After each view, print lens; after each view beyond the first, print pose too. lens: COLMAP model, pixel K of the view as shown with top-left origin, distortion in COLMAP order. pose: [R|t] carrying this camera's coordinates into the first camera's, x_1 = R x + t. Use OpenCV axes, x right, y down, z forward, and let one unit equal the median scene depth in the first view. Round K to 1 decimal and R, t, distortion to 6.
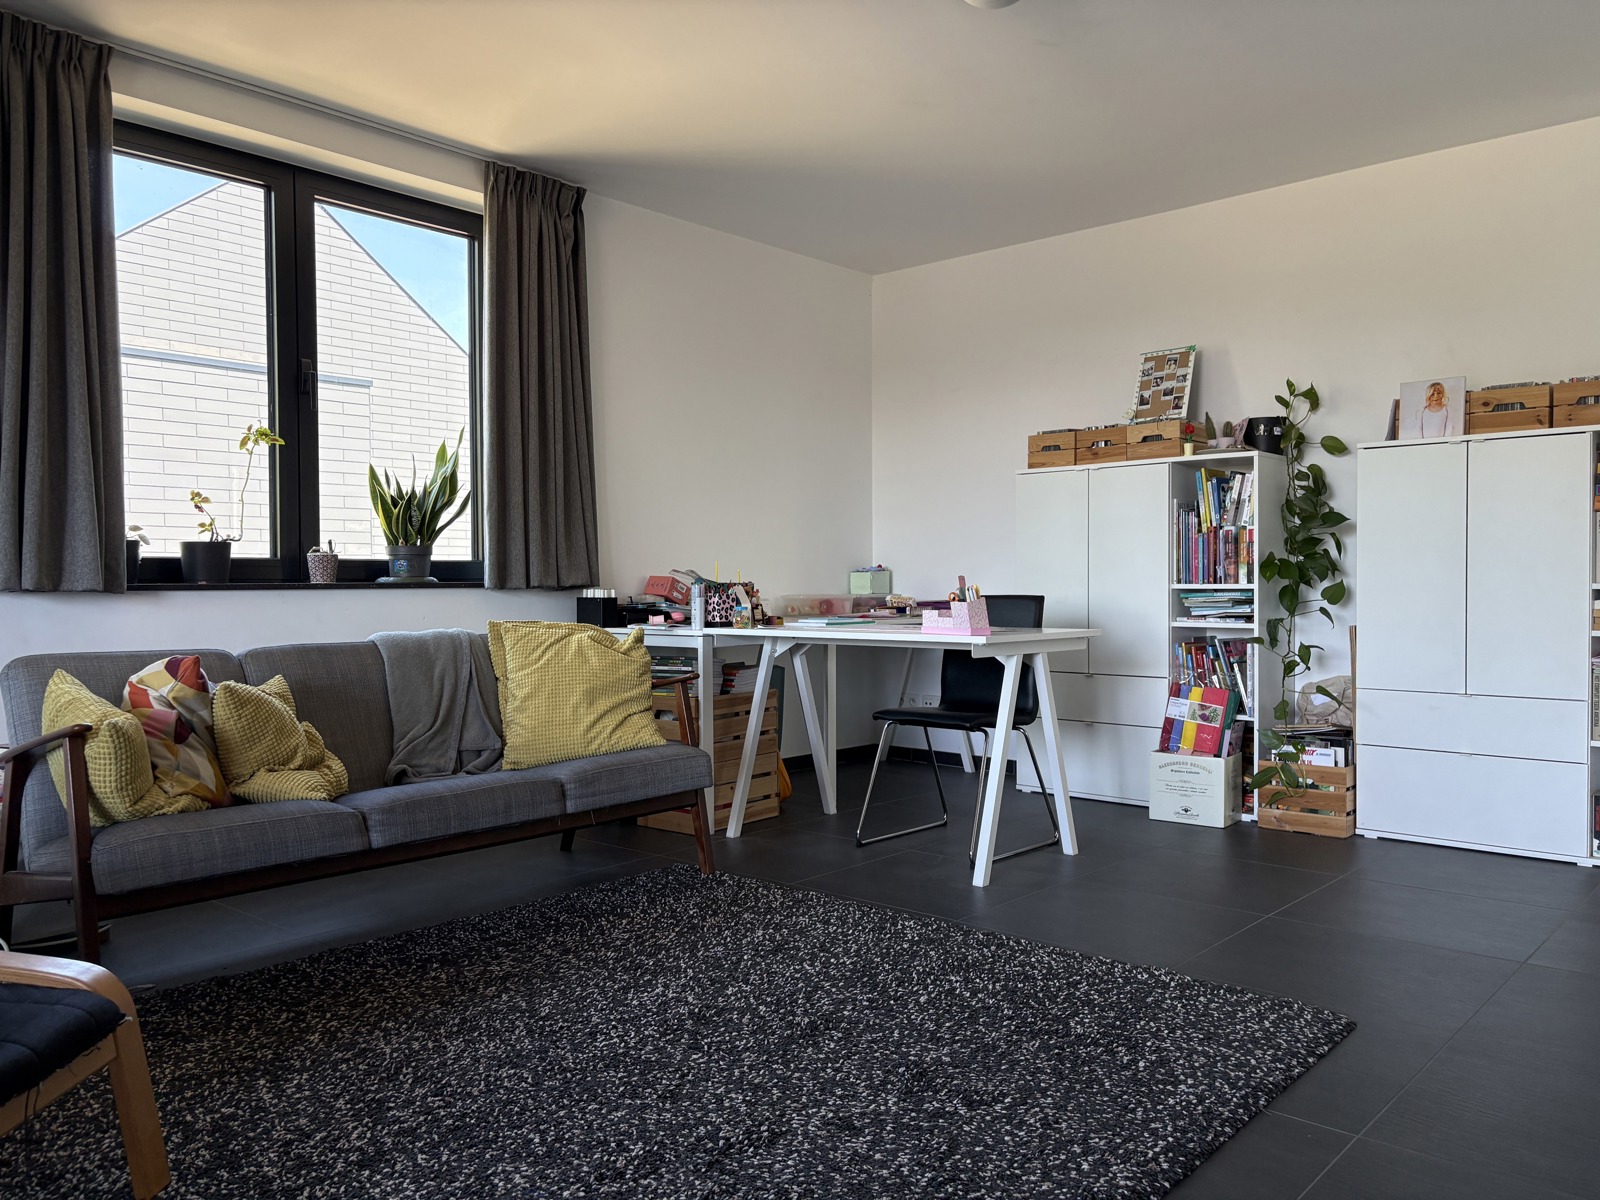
lens RADIAL K [[1202.7, 0, 795.6], [0, 1202.7, 616.2], [0, 0, 1]] dist [-0.006783, -0.002375]
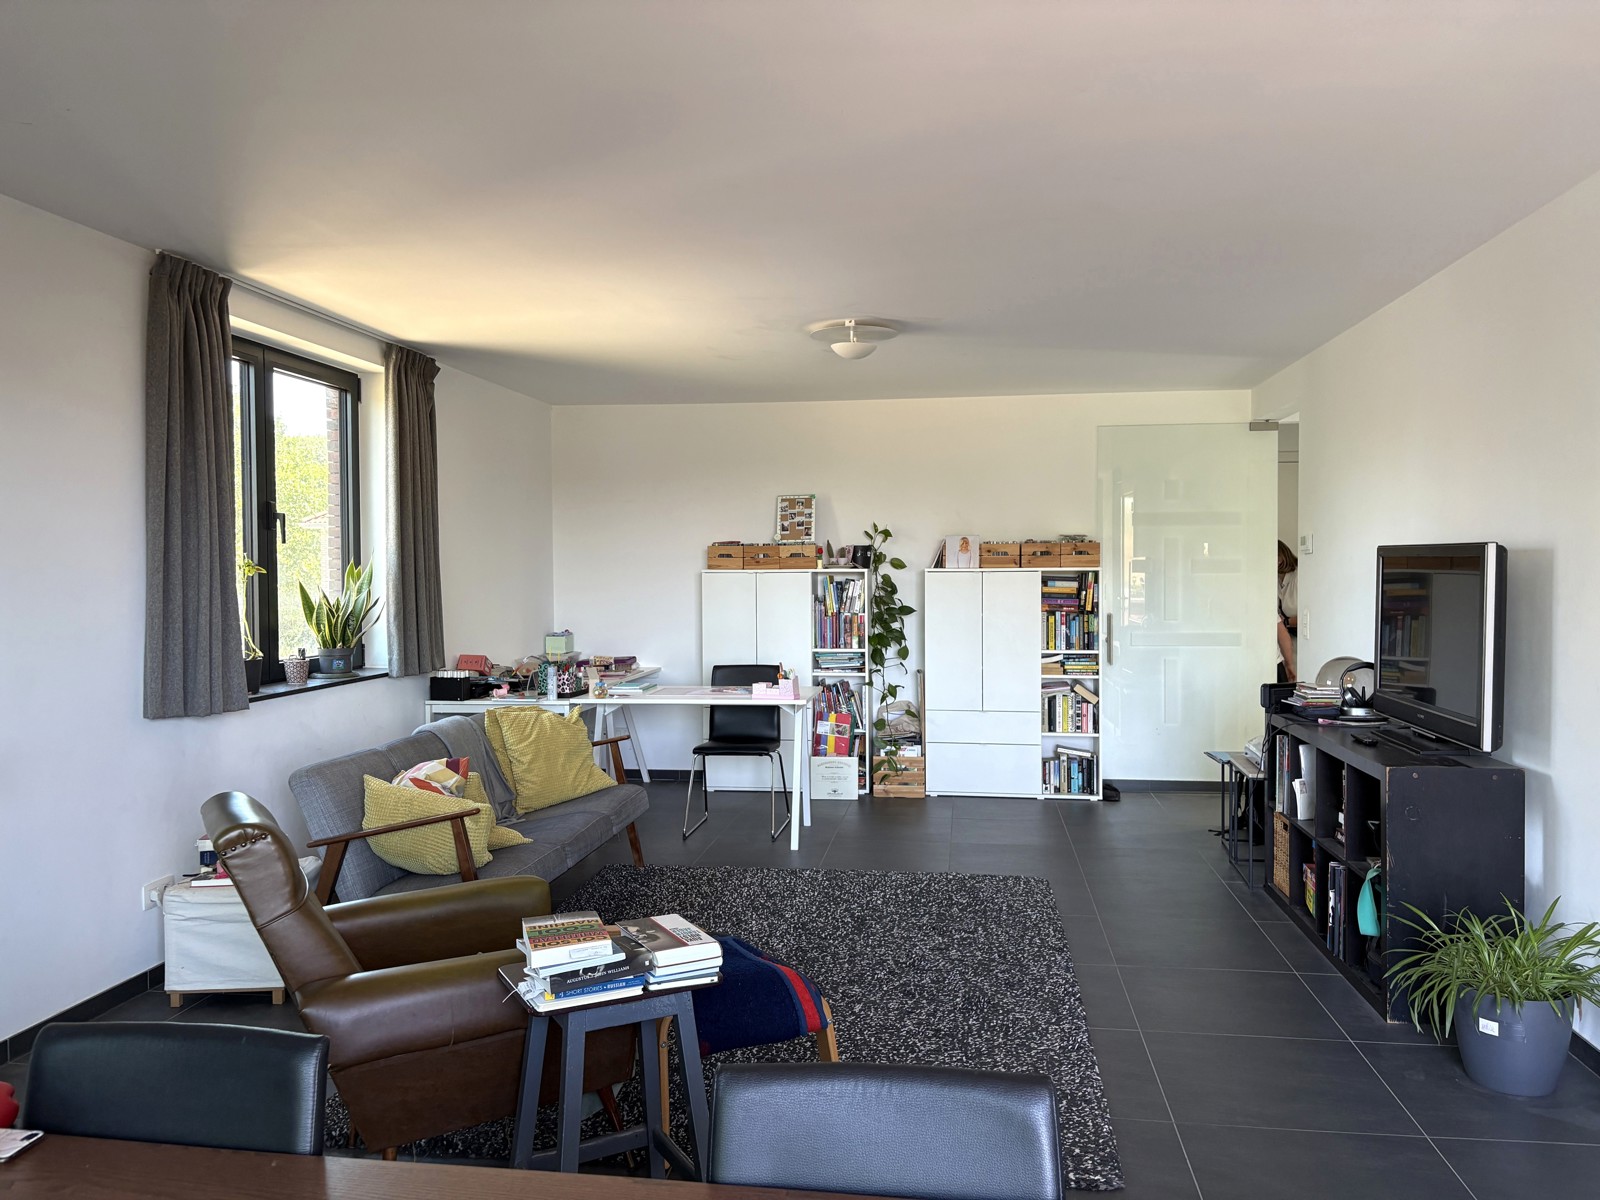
lens RADIAL K [[1203.1, 0, 800.0], [0, 1203.1, 600.0], [0, 0, 1]] dist [0.064303, -0.061423]
pose [[0.823496, -0.015844, 0.567101, -0.626946], [0.015467, 0.999865, 0.005475, -0.104952], [-0.567111, 0.004263, 0.823630, -0.308780]]
